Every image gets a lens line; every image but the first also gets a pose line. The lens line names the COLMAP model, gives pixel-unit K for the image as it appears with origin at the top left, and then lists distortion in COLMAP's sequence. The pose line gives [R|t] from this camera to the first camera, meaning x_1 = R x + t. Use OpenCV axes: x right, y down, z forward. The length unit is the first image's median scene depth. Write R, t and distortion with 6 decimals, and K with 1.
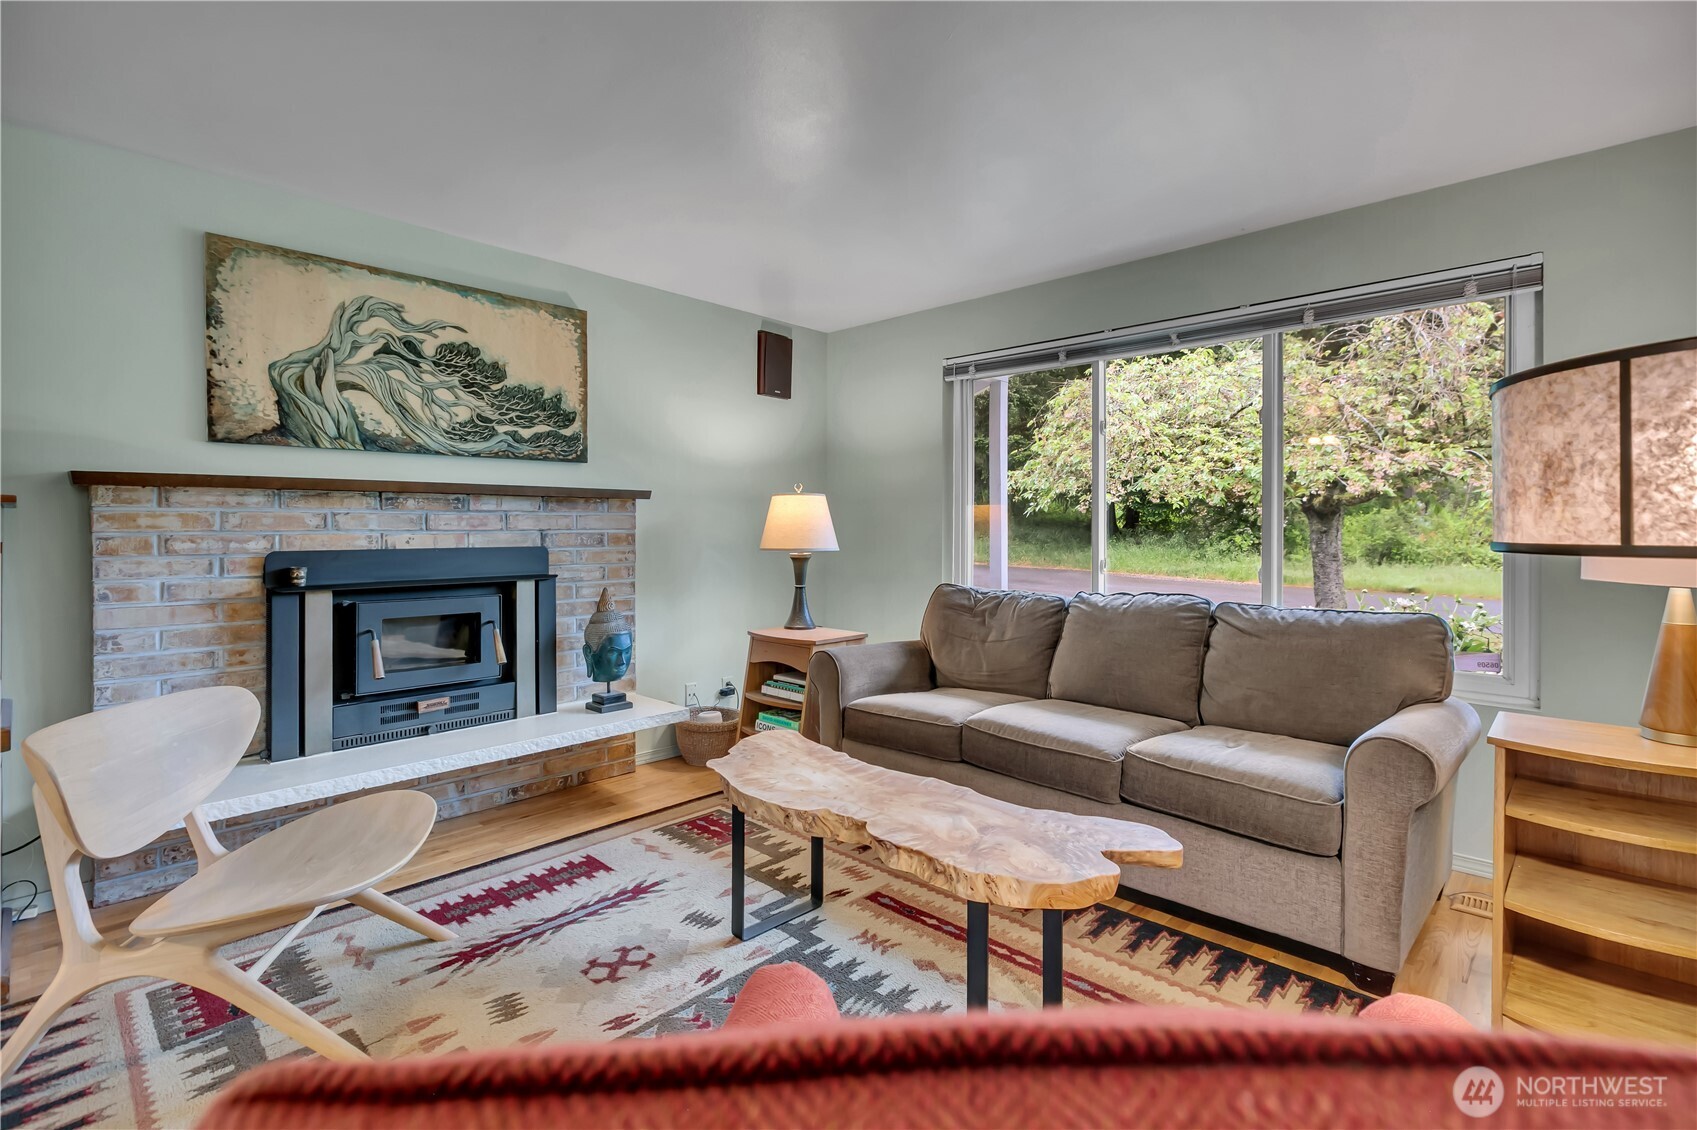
lens RADIAL K [[794.1, 0, 852.8], [0, 794.1, 509.1], [0, 0, 1]] dist [-0.000204, 0.000017]
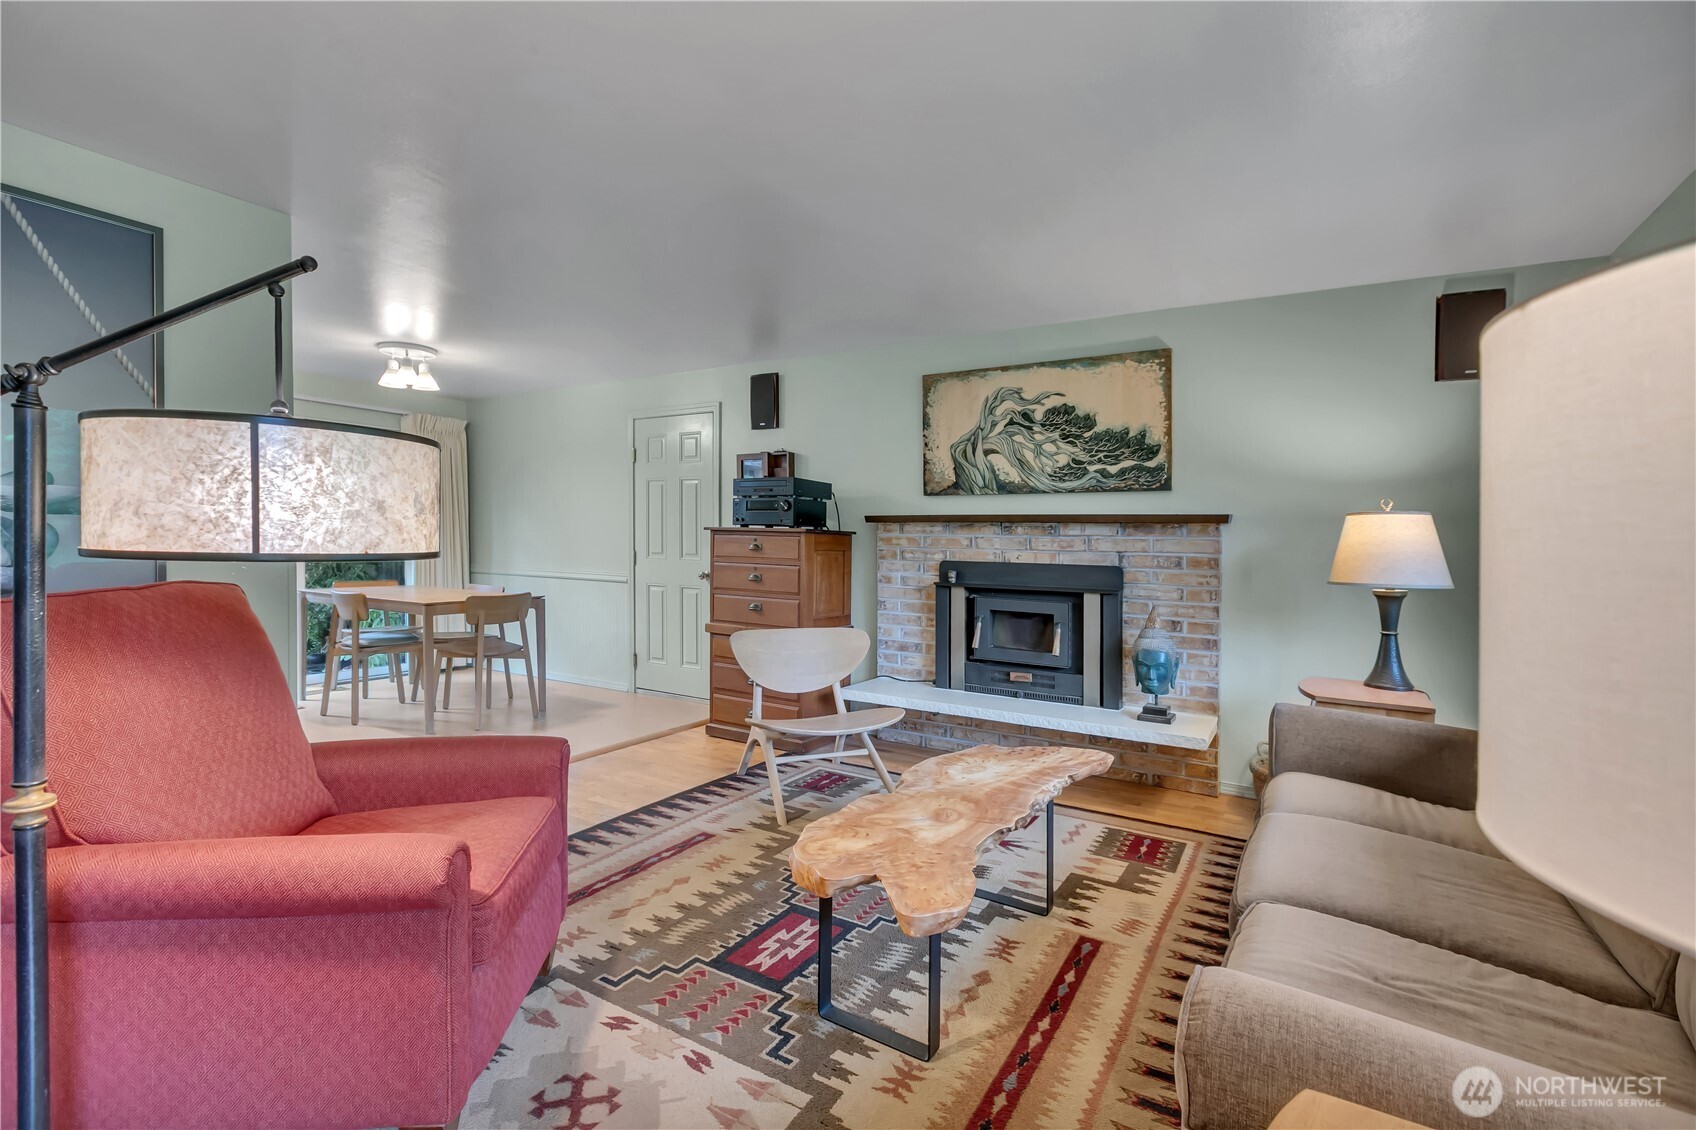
lens RADIAL K [[766.0, 0, 848.3], [0, 766.0, 542.5], [0, 0, 1]] dist [0.001554, 0.000386]
pose [[0.209368, 0.006136, -0.977818, 0.669924], [0.002701, 0.999973, 0.006853, 0.004152], [0.977833, -0.004075, 0.209346, 0.412773]]
